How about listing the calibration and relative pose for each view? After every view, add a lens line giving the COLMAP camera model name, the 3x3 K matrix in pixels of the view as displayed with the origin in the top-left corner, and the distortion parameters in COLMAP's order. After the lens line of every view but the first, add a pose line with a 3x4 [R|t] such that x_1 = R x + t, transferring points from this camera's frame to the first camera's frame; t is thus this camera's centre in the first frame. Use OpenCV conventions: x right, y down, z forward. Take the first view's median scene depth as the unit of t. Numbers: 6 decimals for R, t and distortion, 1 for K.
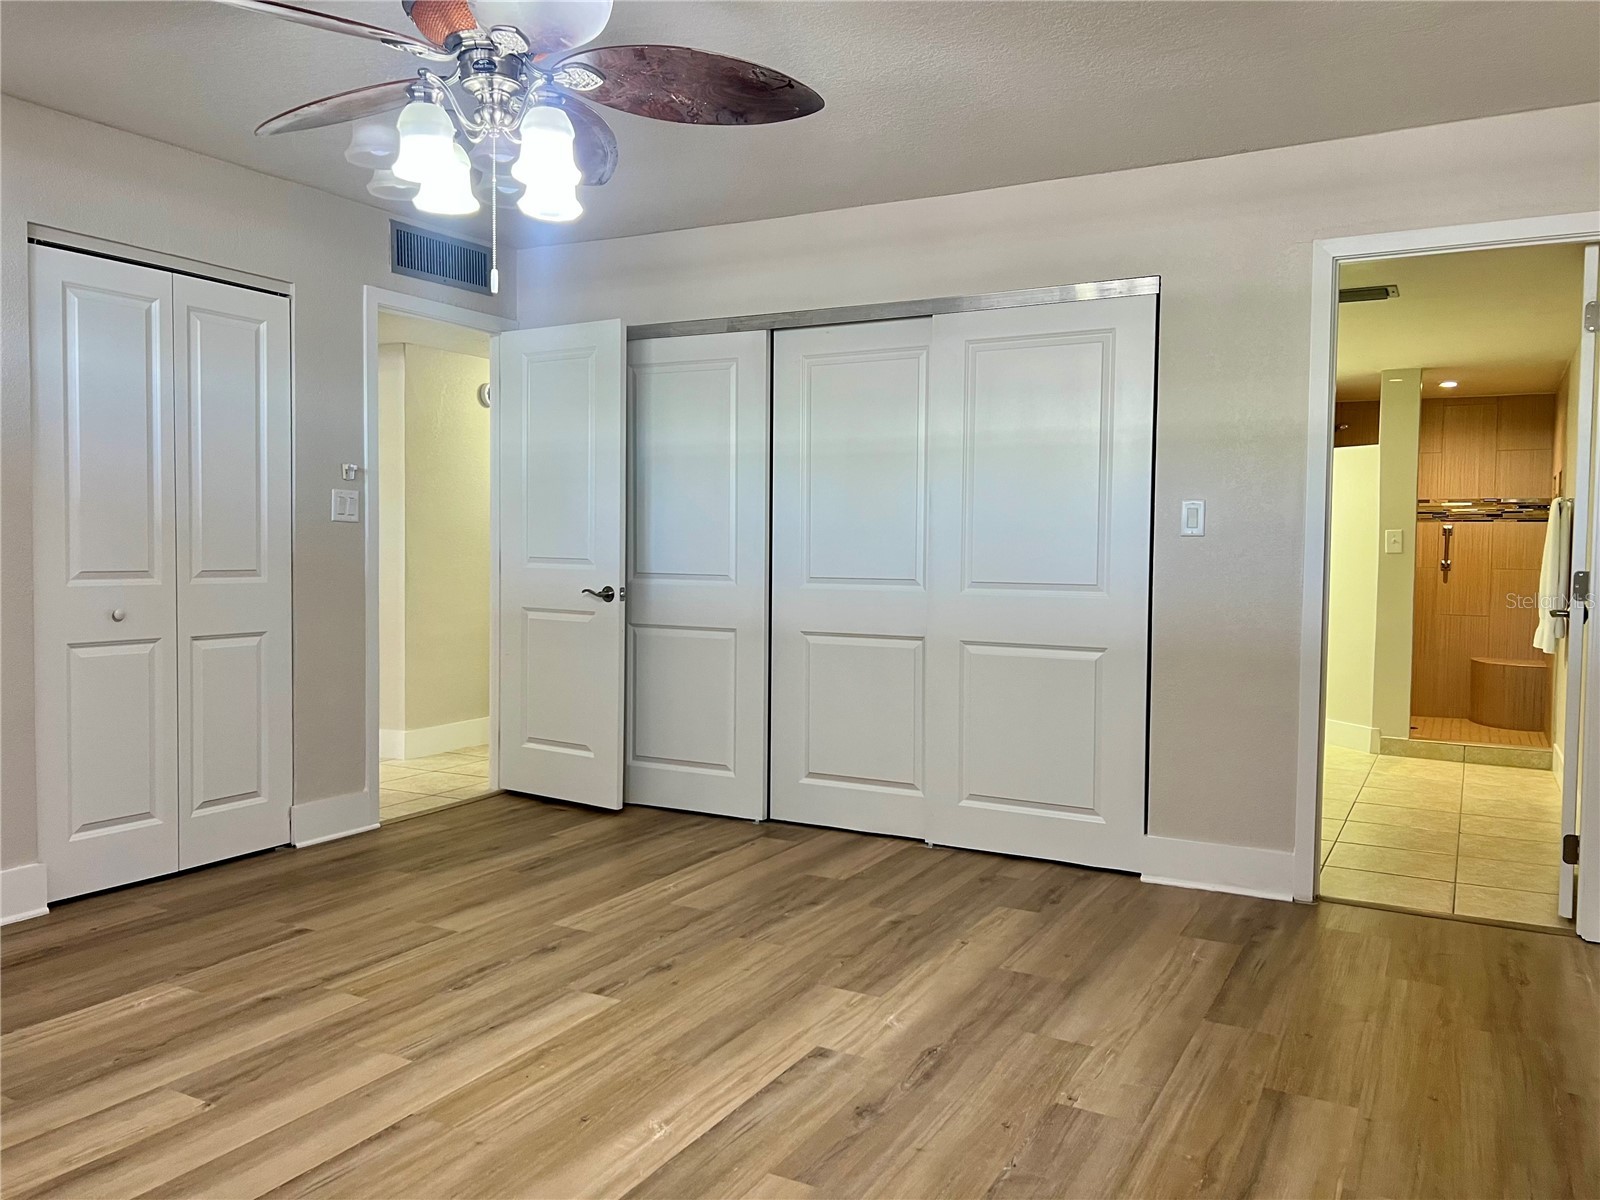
lens RADIAL K [[1209.9, 0, 800.0], [0, 1209.9, 600.0], [0, 0, 1]] dist [0.083016, -0.103183]
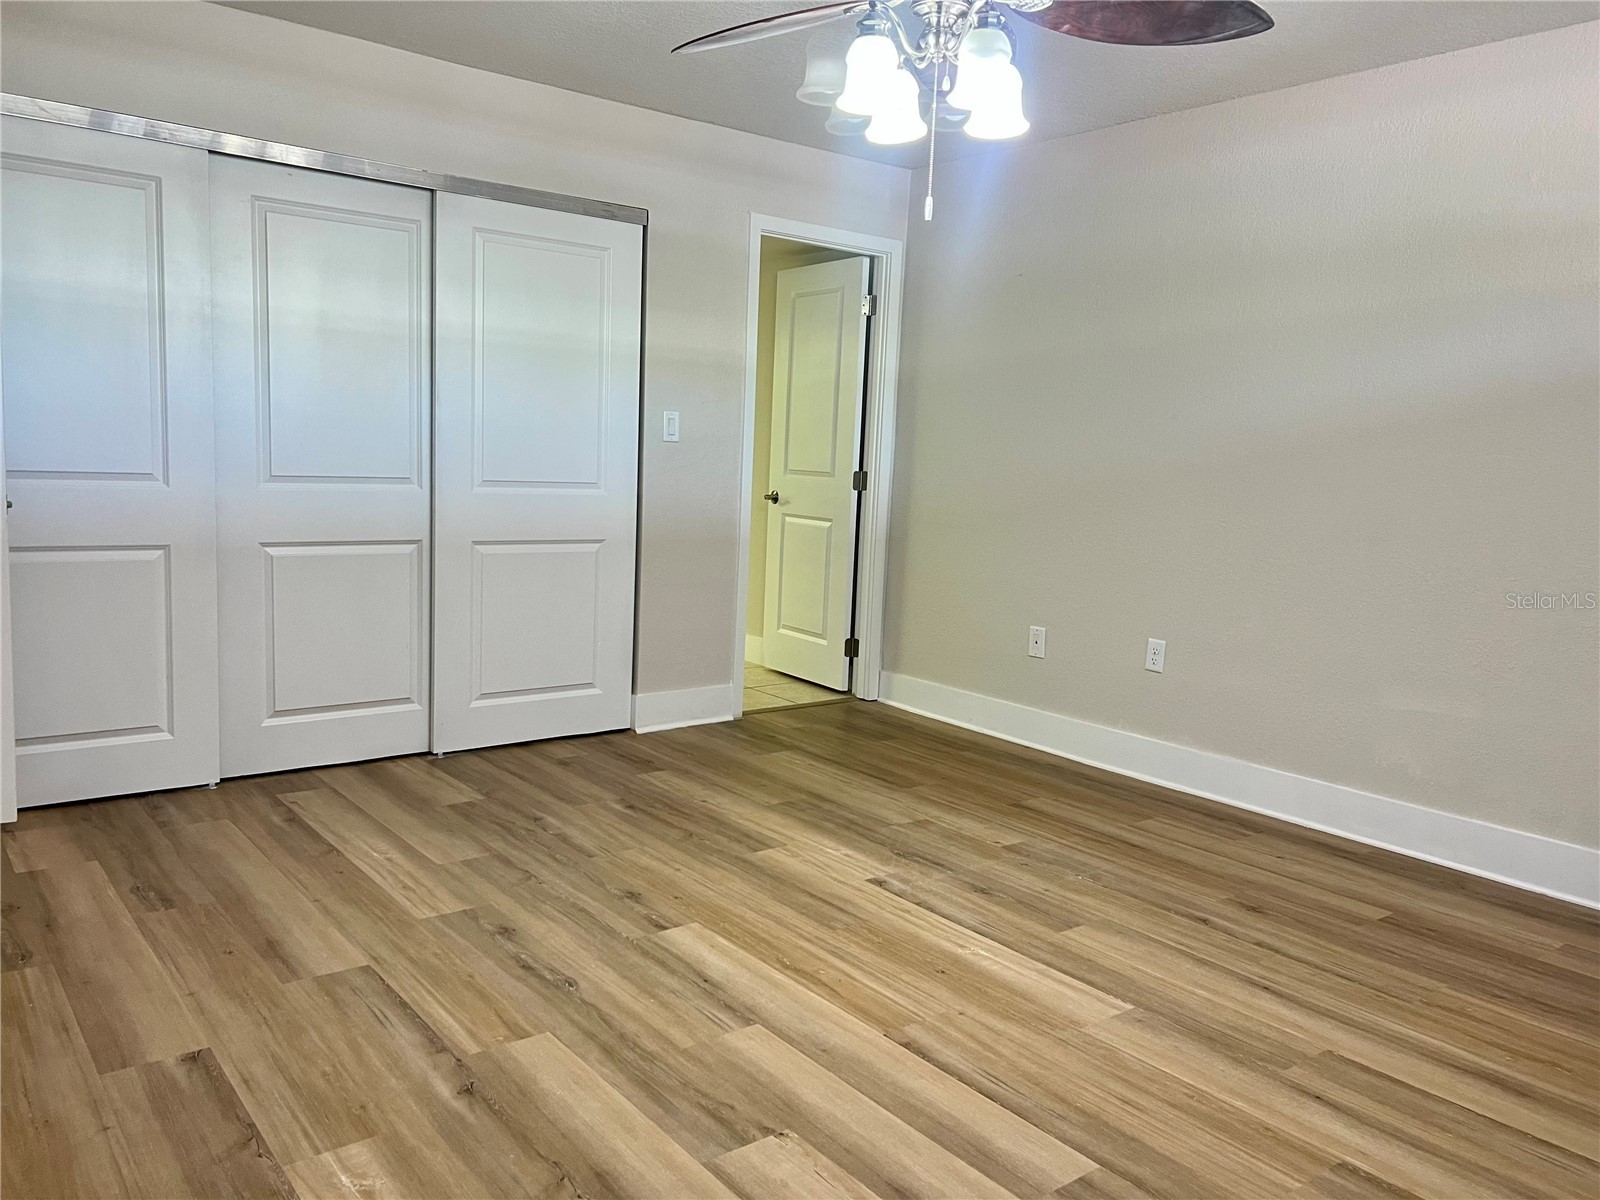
lens RADIAL K [[1216.3, 0, 789.7], [0, 1216.3, 596.1], [0, 0, 1]] dist [0.060127, -0.047321]
pose [[0.391645, -0.104437, 0.914170, -0.991688], [0.006712, 0.993835, 0.110662, -0.043694], [-0.920092, -0.037205, 0.389932, 0.553816]]
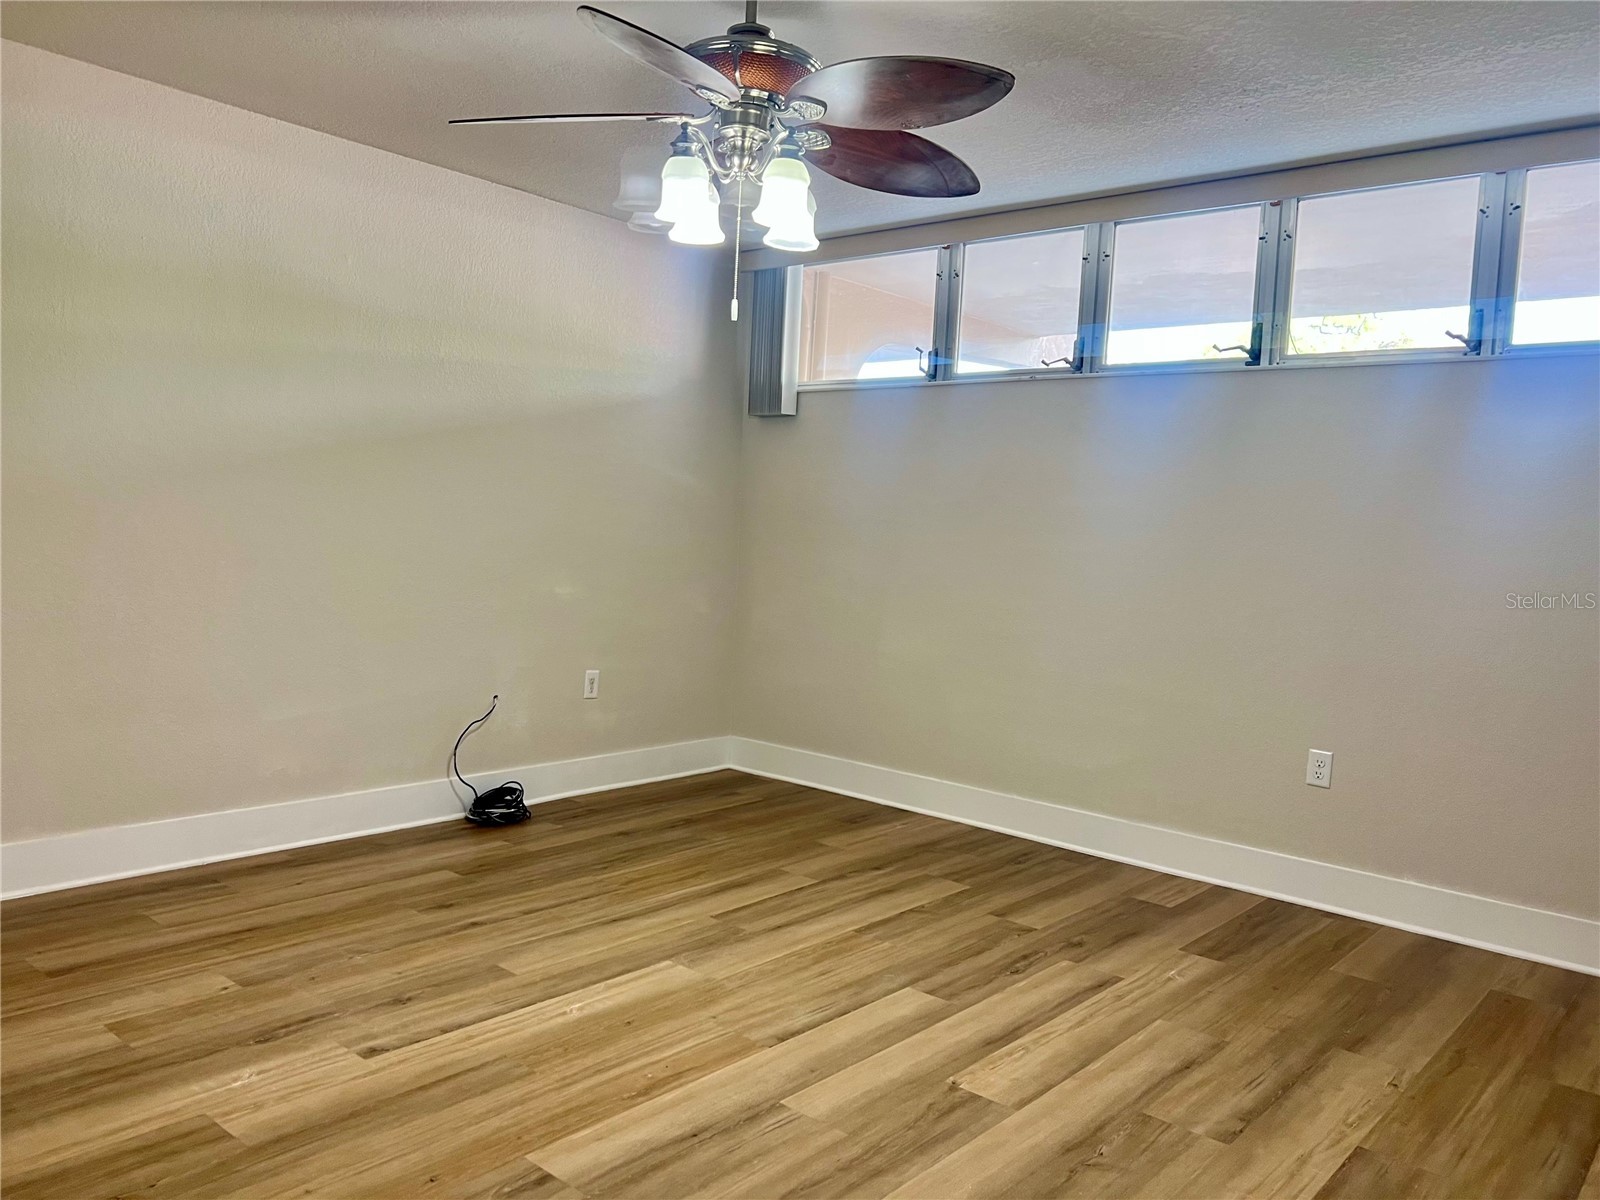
lens RADIAL K [[1216.3, 0, 789.7], [0, 1216.3, 596.1], [0, 0, 1]] dist [0.060127, -0.047321]
pose [[-0.976352, -0.072480, 0.203677, -0.431018], [-0.050586, 0.992563, 0.110721, -0.101738], [-0.210187, 0.097799, -0.972757, 1.659276]]
